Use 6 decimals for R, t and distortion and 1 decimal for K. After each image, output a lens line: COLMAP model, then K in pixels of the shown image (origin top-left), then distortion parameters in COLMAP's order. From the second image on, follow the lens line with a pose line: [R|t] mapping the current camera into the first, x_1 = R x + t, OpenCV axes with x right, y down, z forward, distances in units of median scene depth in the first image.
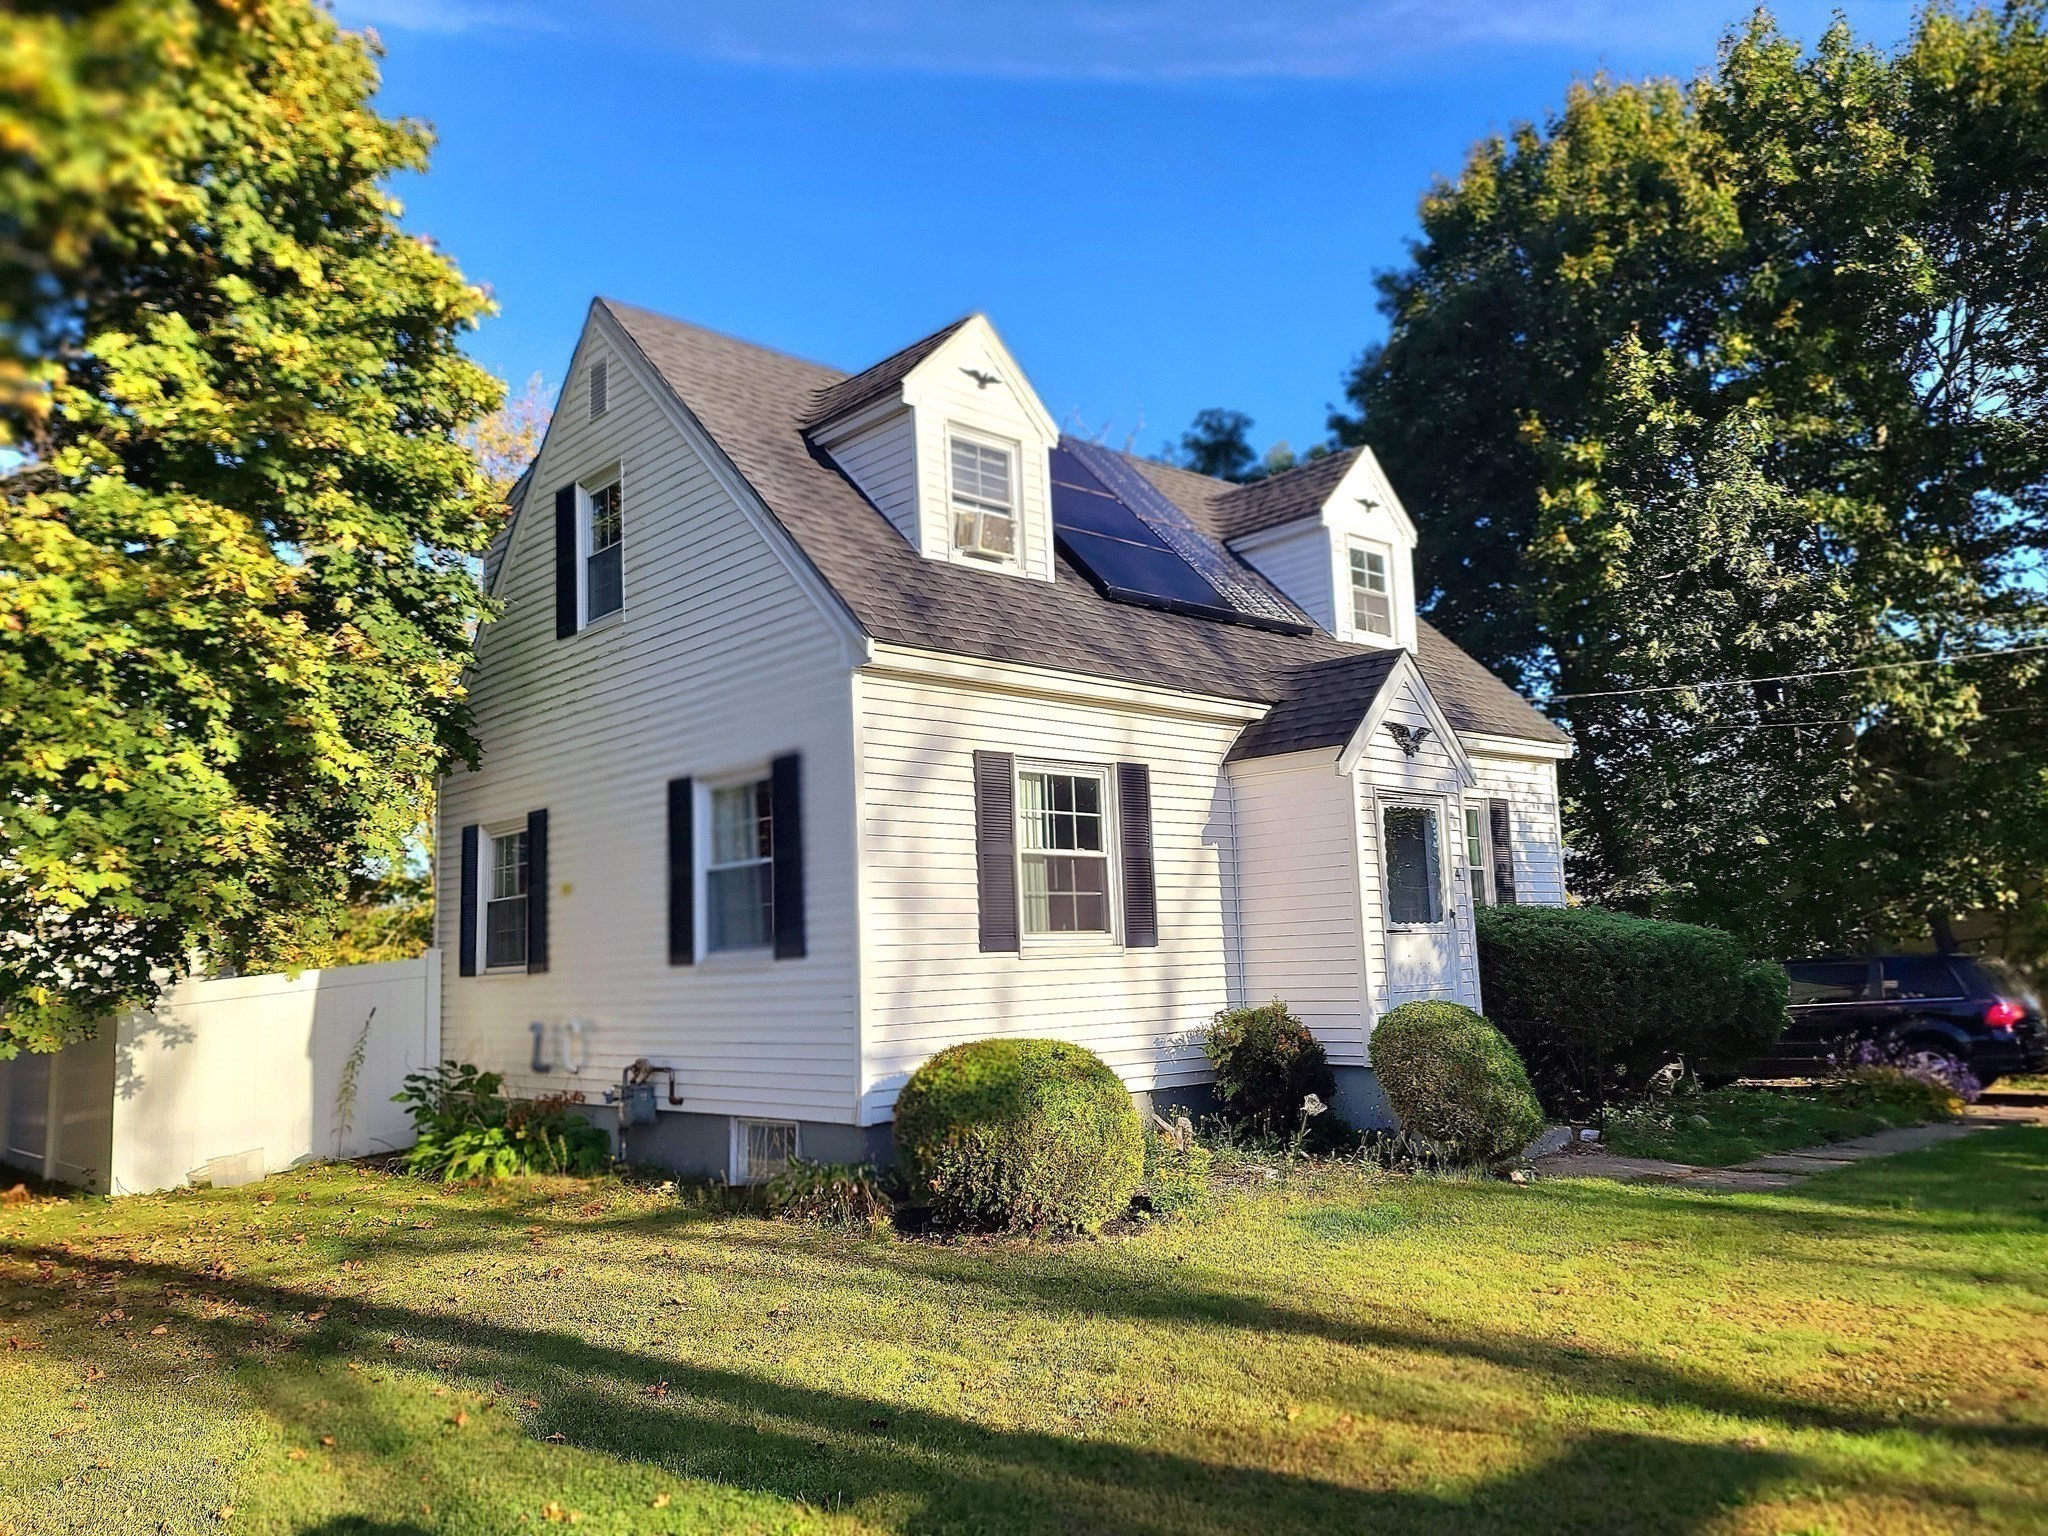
lens RADIAL K [[1478.1, 0, 1033.5], [0, 1478.1, 776.3], [0, 0, 1]] dist [0.067431, 0.004006]
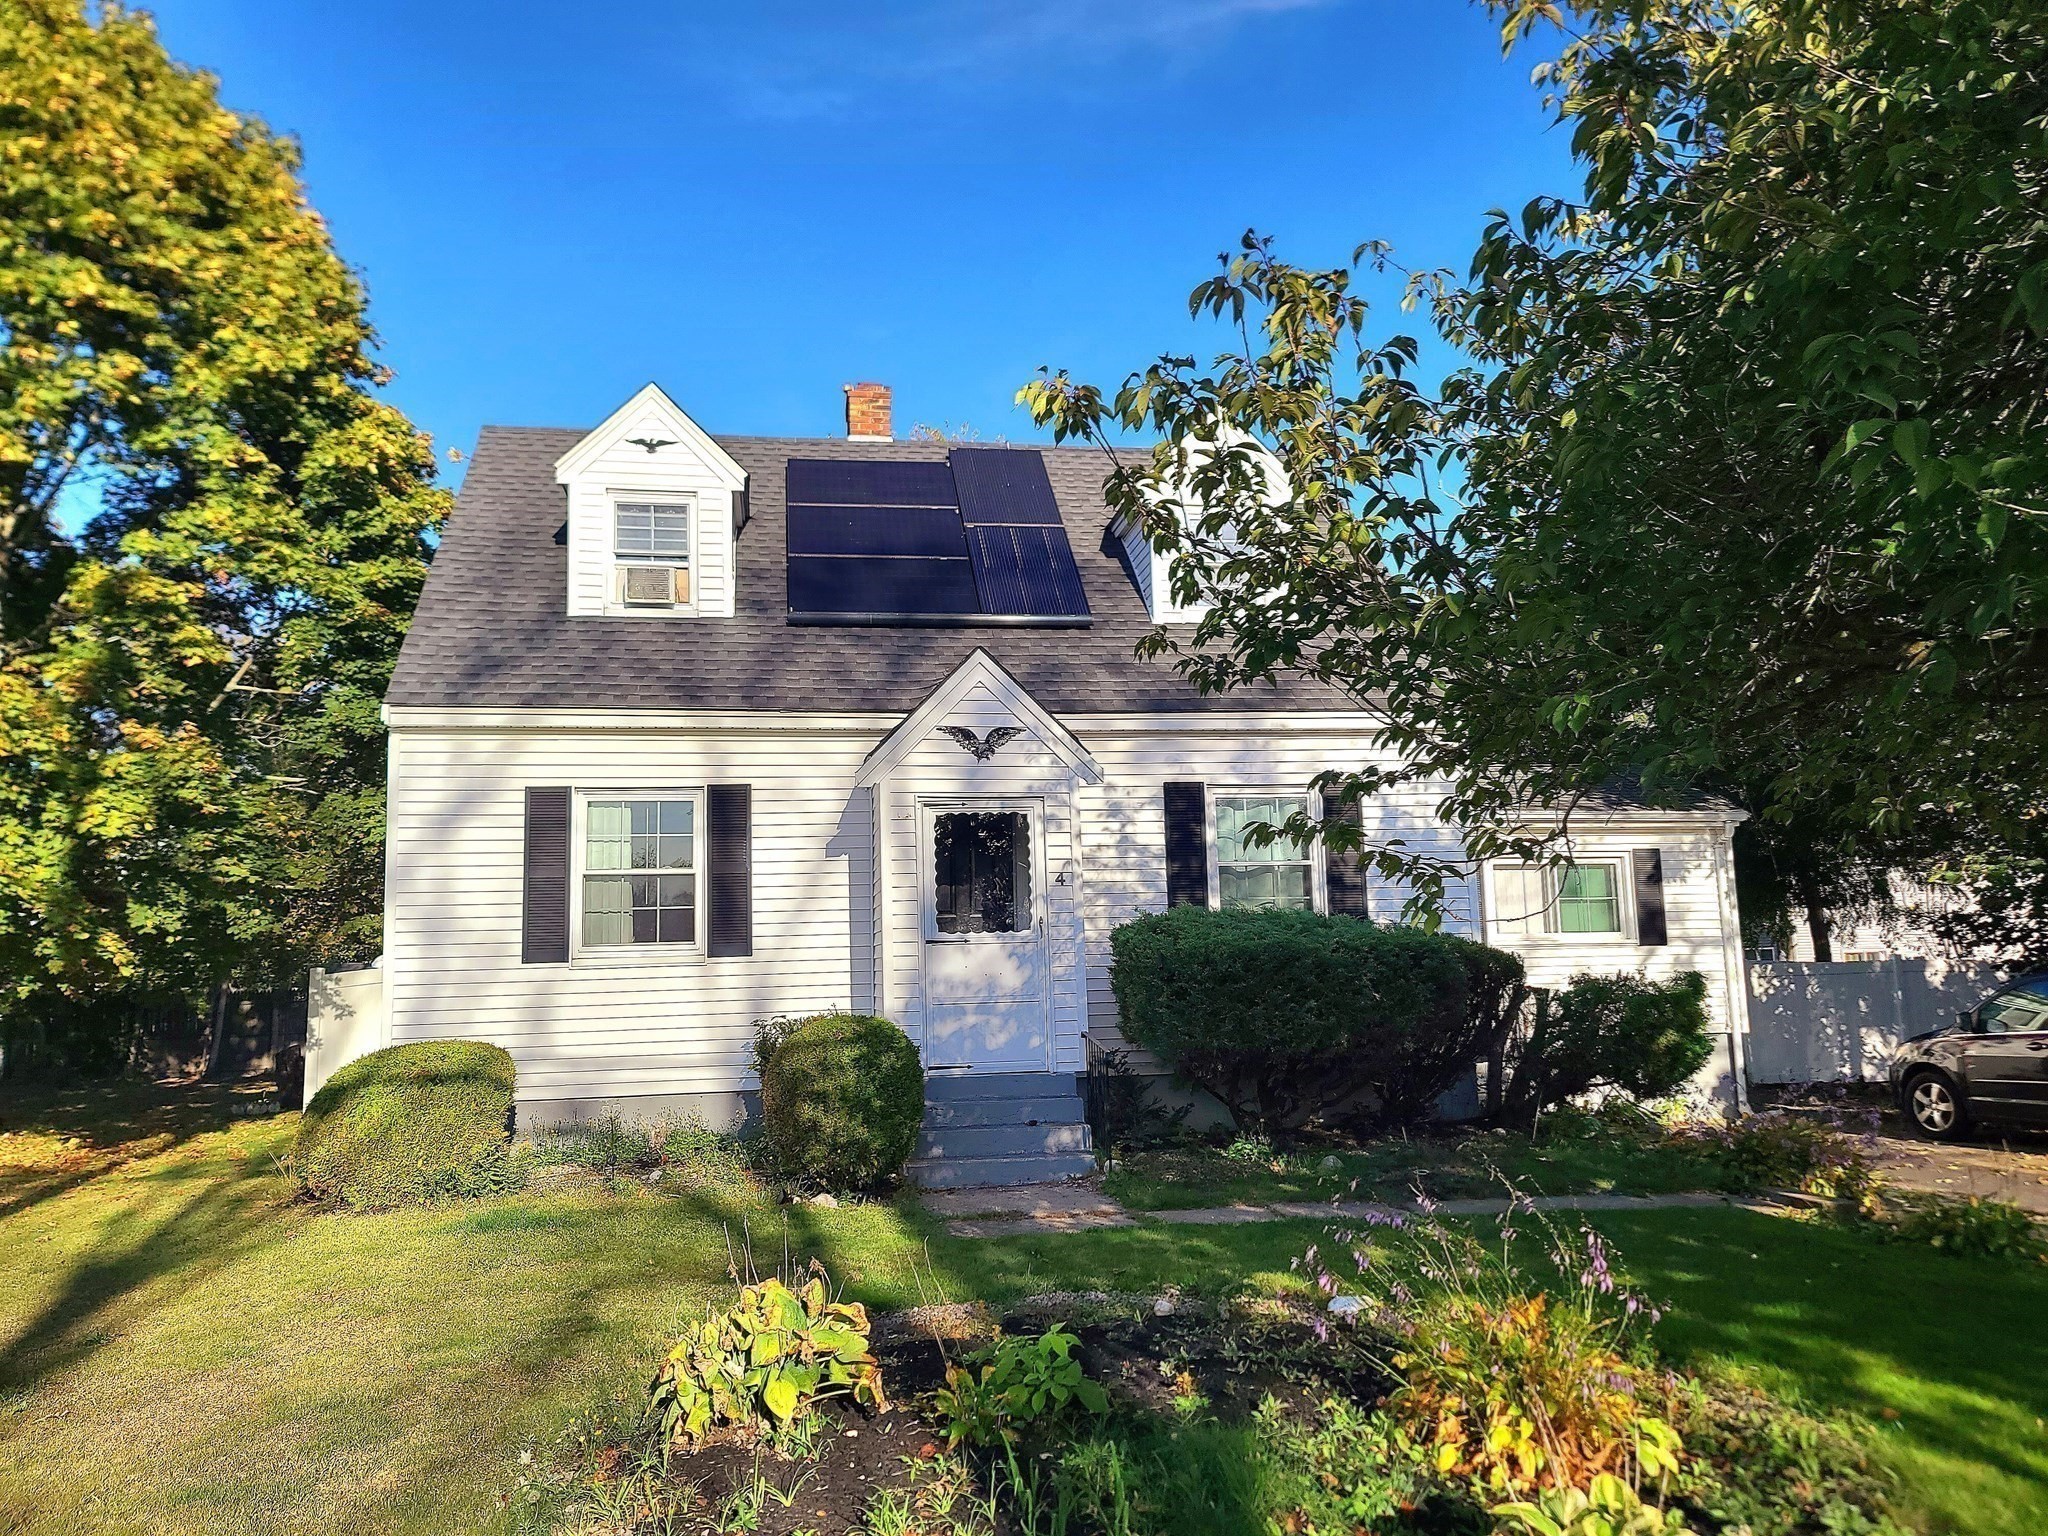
lens RADIAL K [[1478.1, 0, 1033.5], [0, 1478.1, 776.3], [0, 0, 1]] dist [0.067431, 0.004006]
pose [[0.843331, -0.055530, -0.534517, 0.816318], [0.063609, 0.997969, -0.003318, 0.002927], [0.533616, -0.031202, 0.845151, 0.211133]]
